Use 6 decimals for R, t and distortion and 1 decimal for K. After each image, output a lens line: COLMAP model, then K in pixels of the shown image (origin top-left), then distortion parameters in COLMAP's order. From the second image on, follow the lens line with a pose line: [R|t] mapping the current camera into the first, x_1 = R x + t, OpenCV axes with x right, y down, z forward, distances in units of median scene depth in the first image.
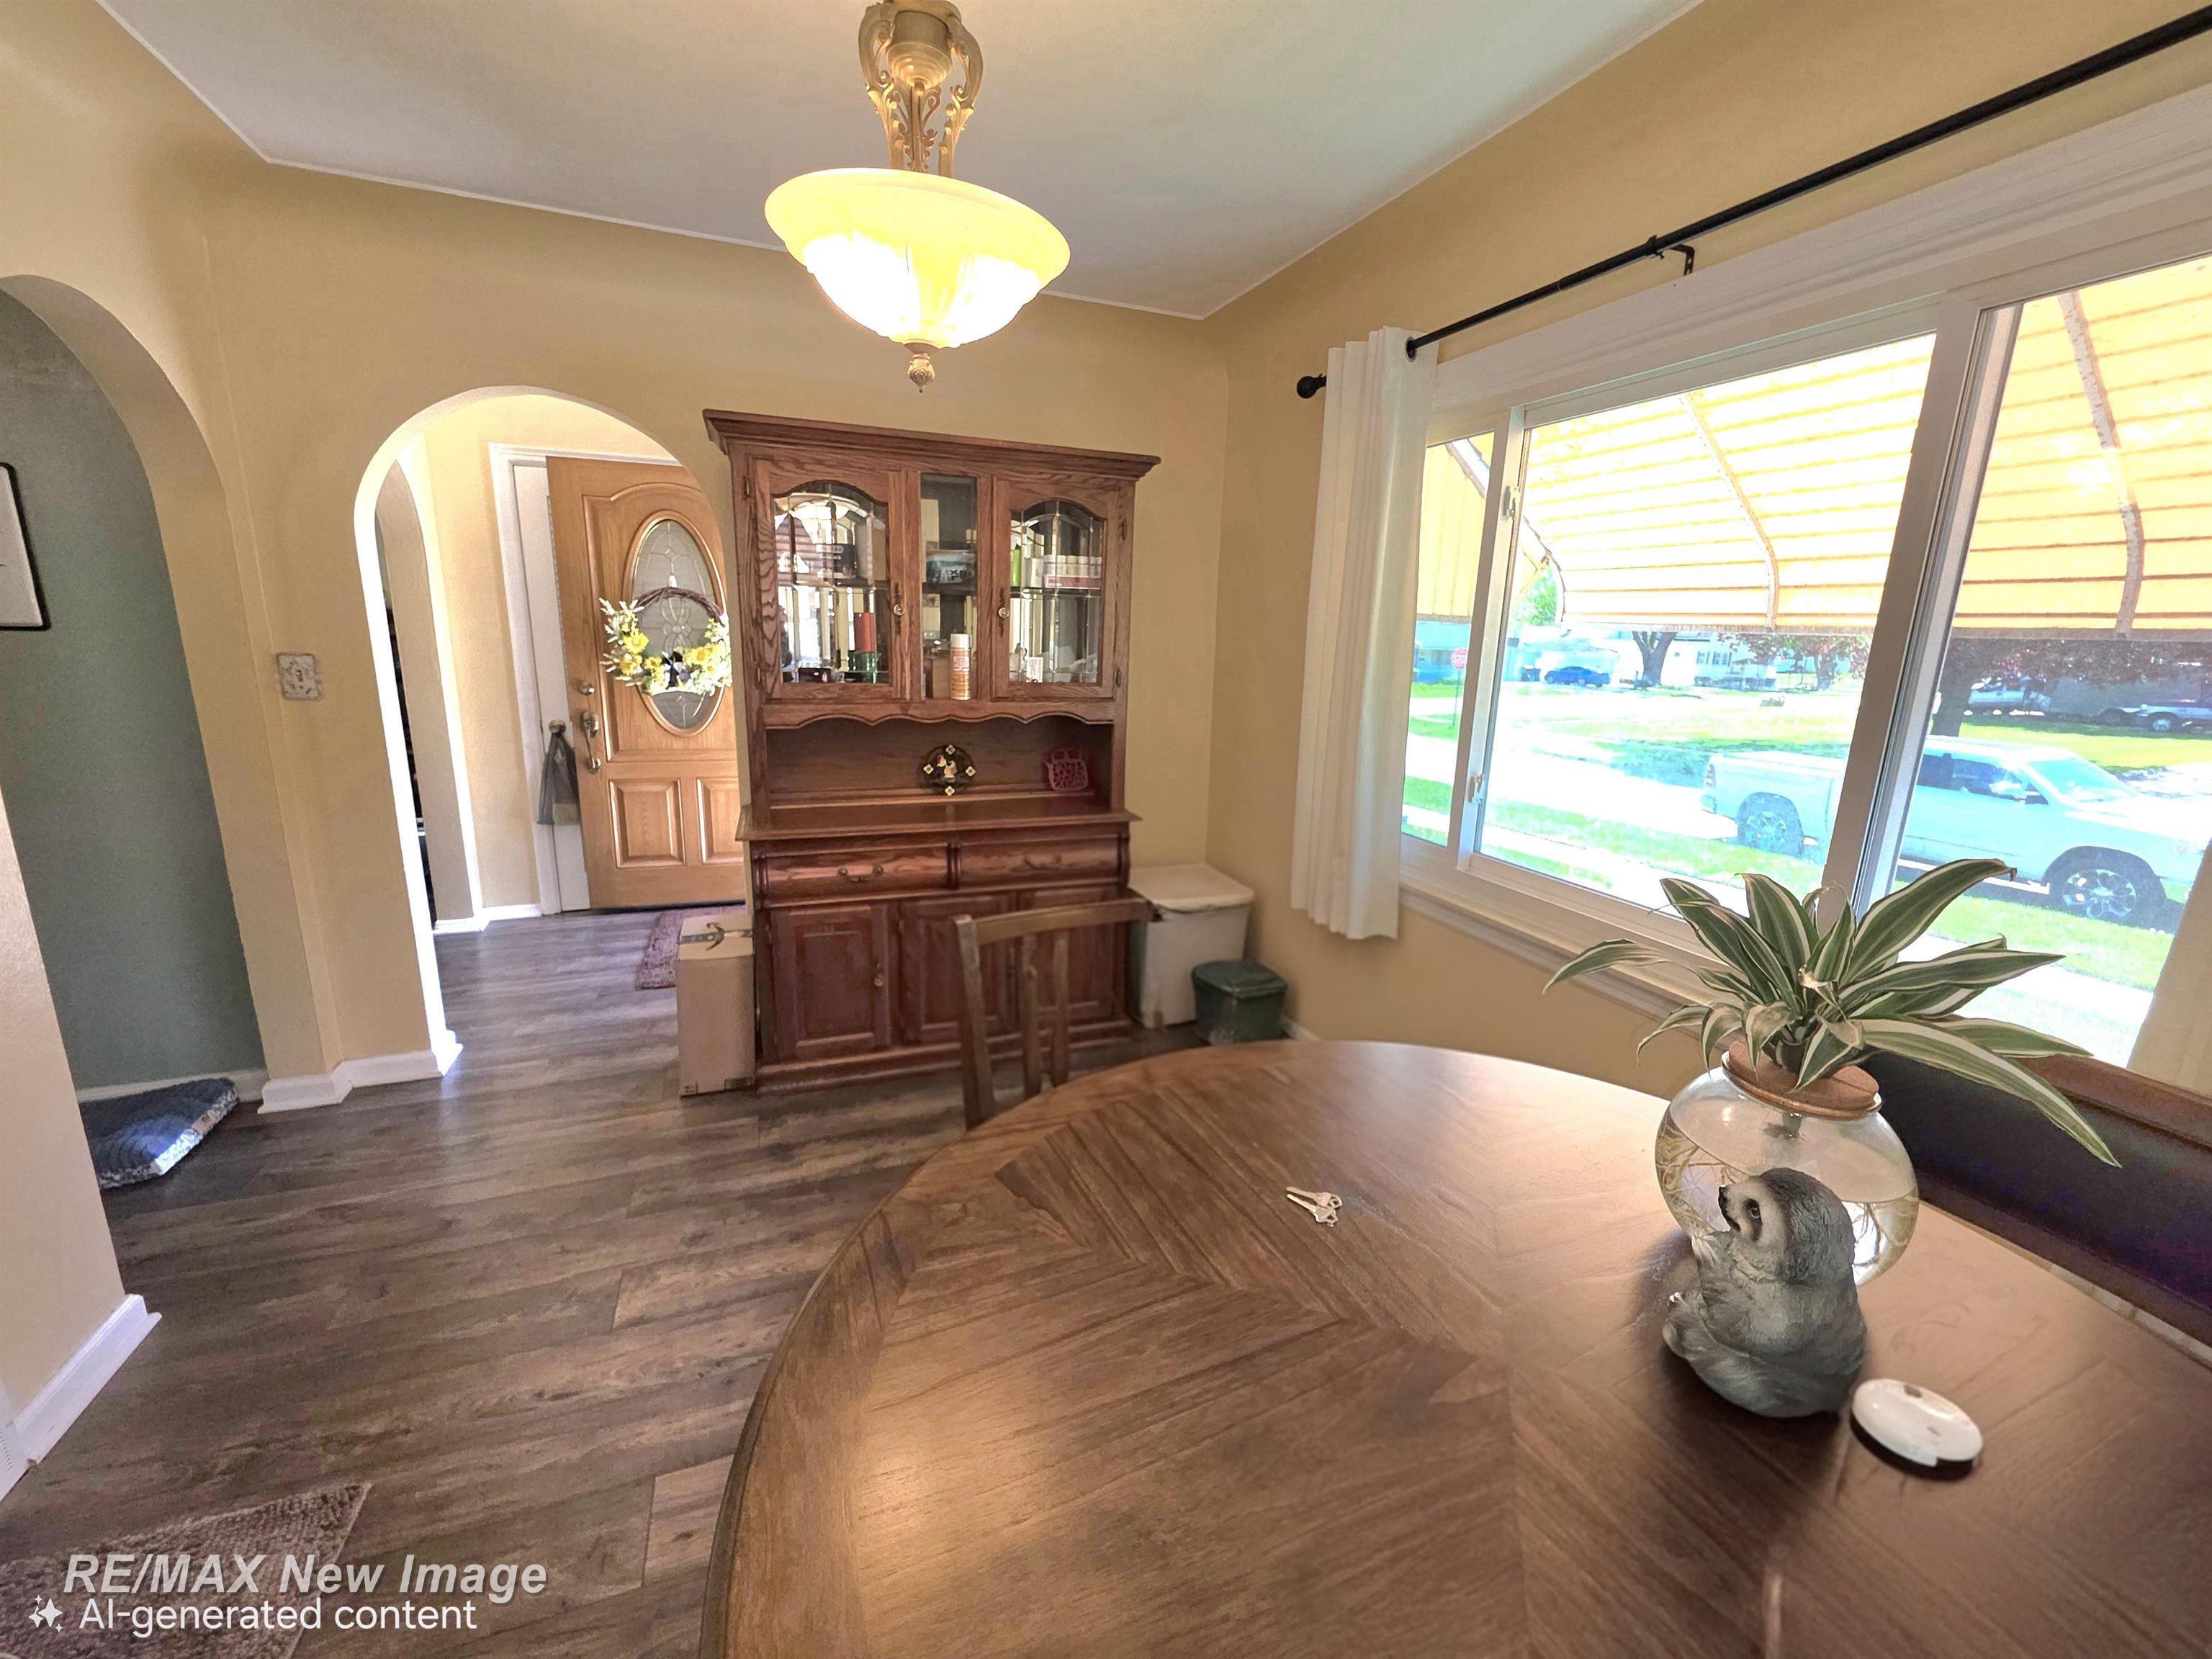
lens RADIAL K [[900.4, 0, 1110.6], [0, 900.4, 823.9], [0, 0, 1]] dist [0.001723, -0.000369]
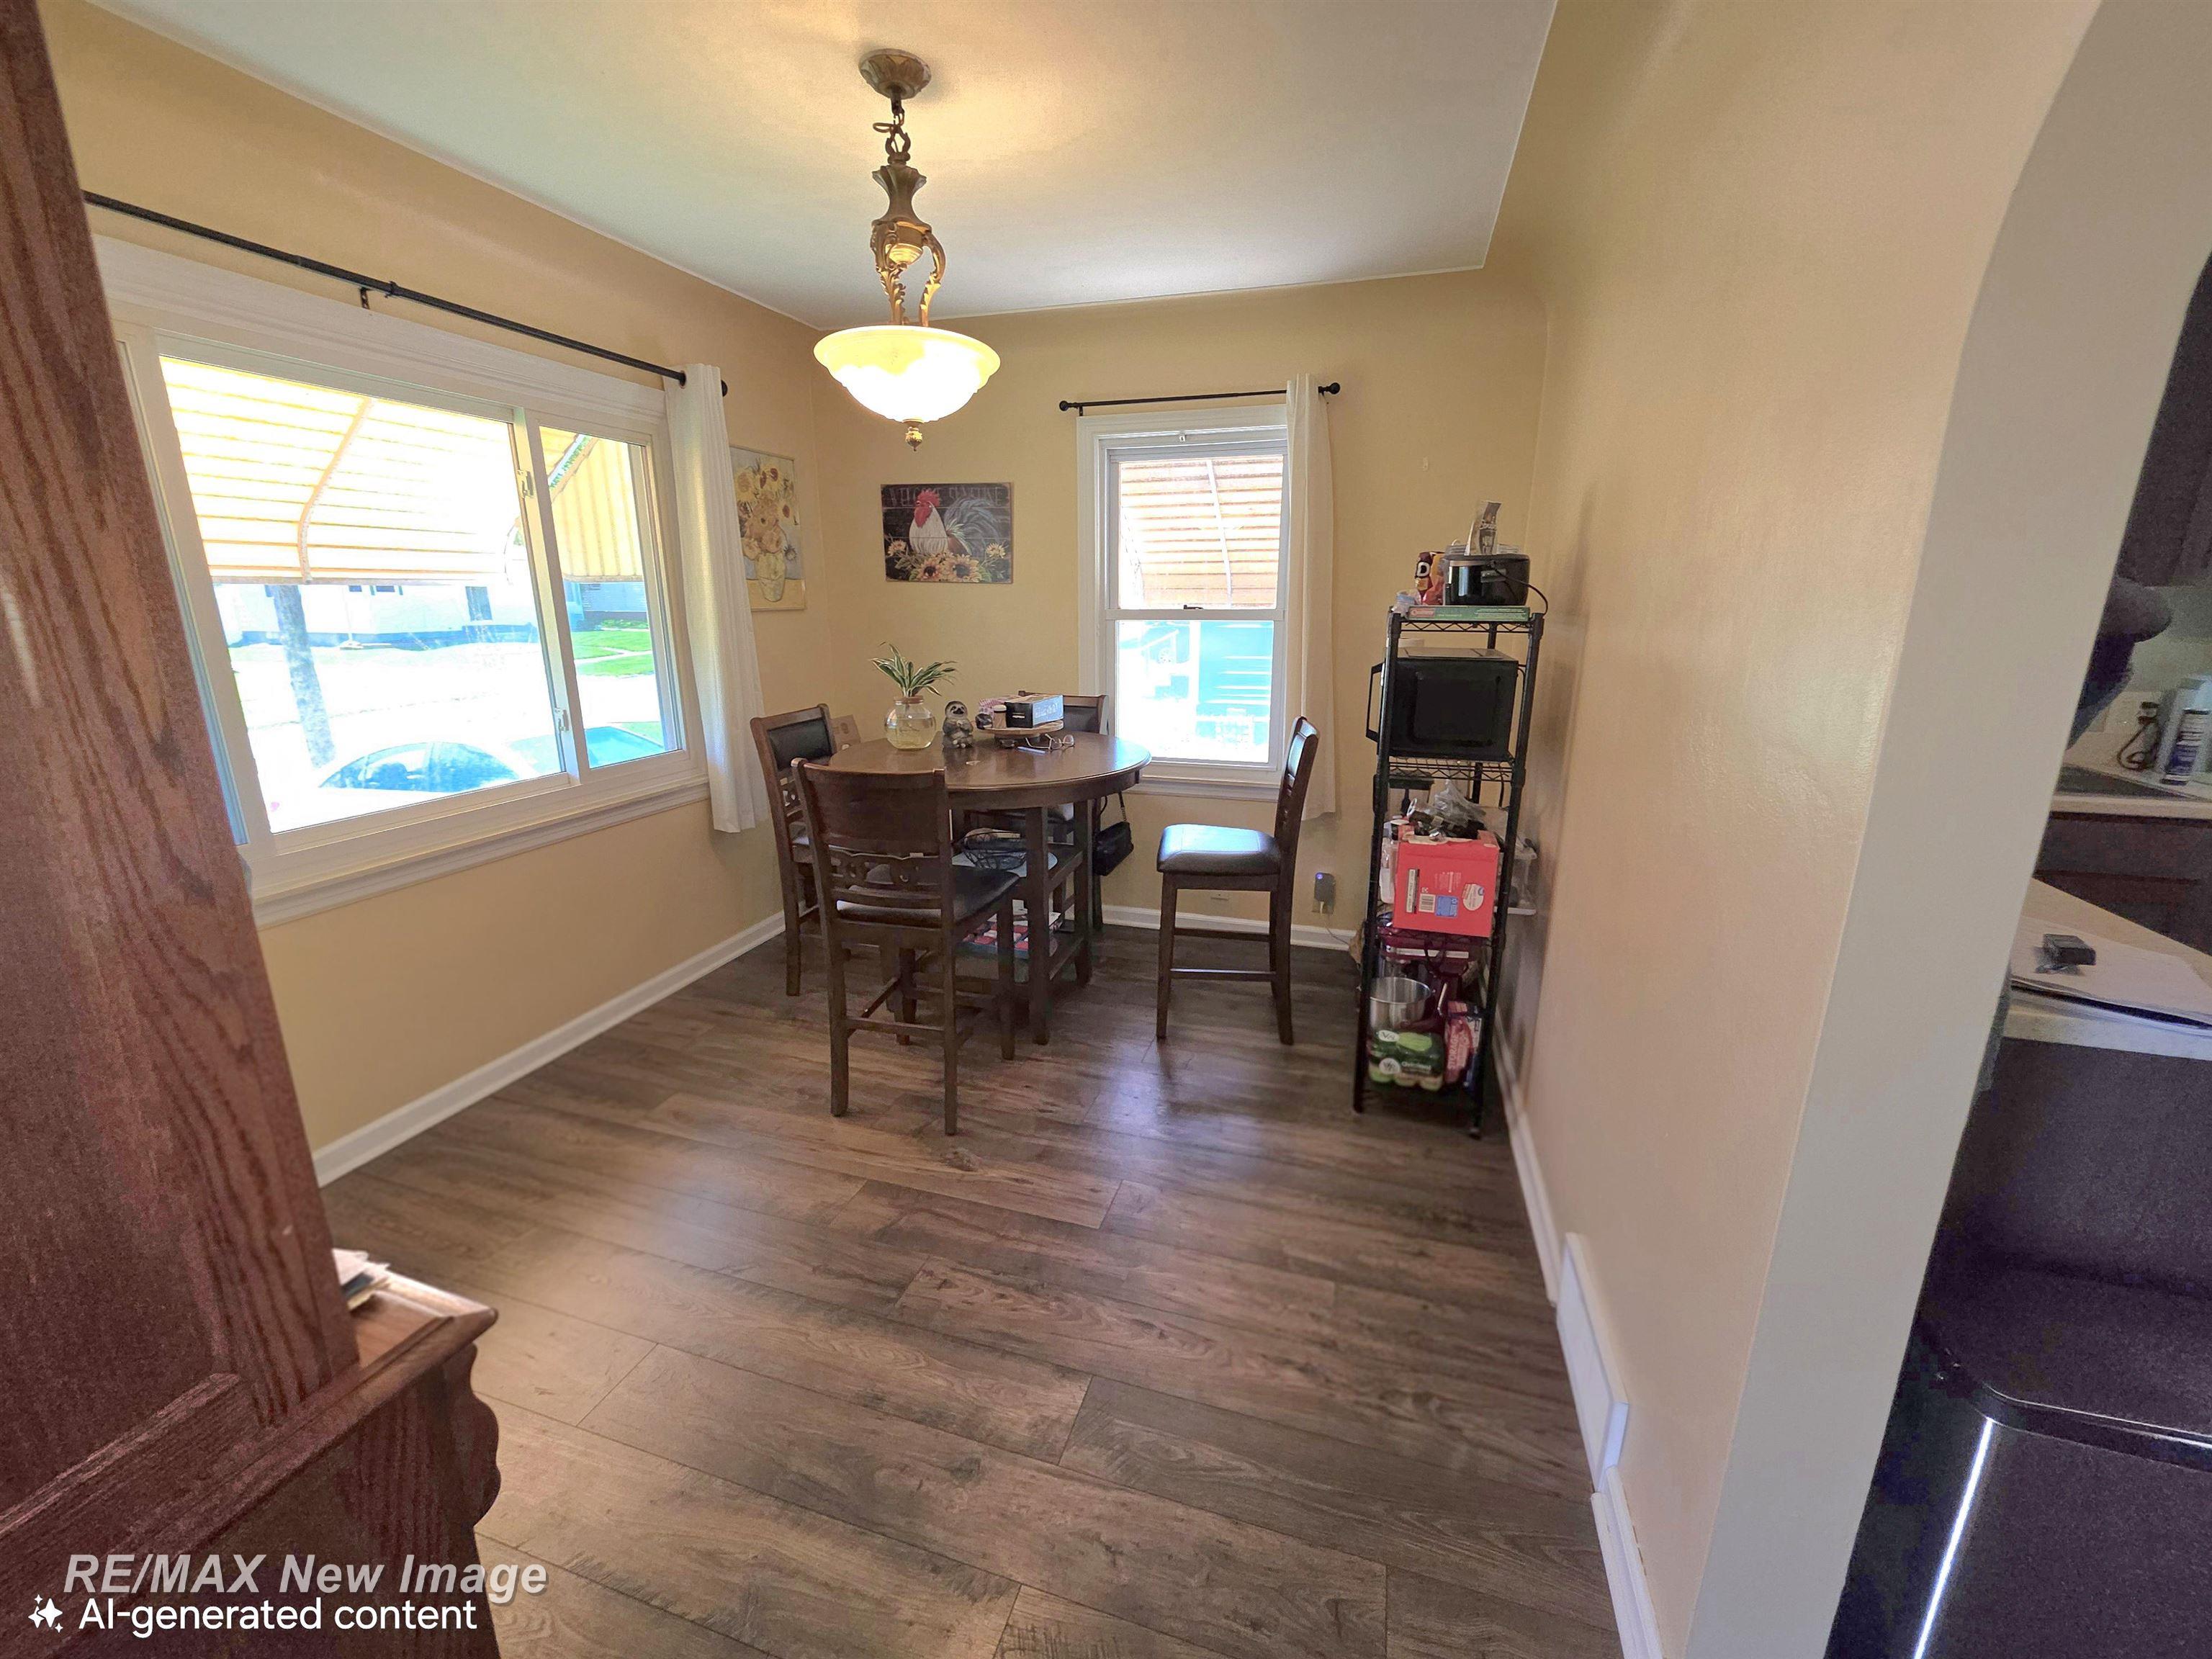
lens RADIAL K [[900.4, 0, 1110.6], [0, 900.4, 823.9], [0, 0, 1]] dist [0.001723, -0.000369]
pose [[-0.784257, -0.180454, 0.593614, -1.017406], [0.111803, 0.900002, 0.421303, -0.337445], [-0.610280, 0.396778, -0.685657, 1.400496]]
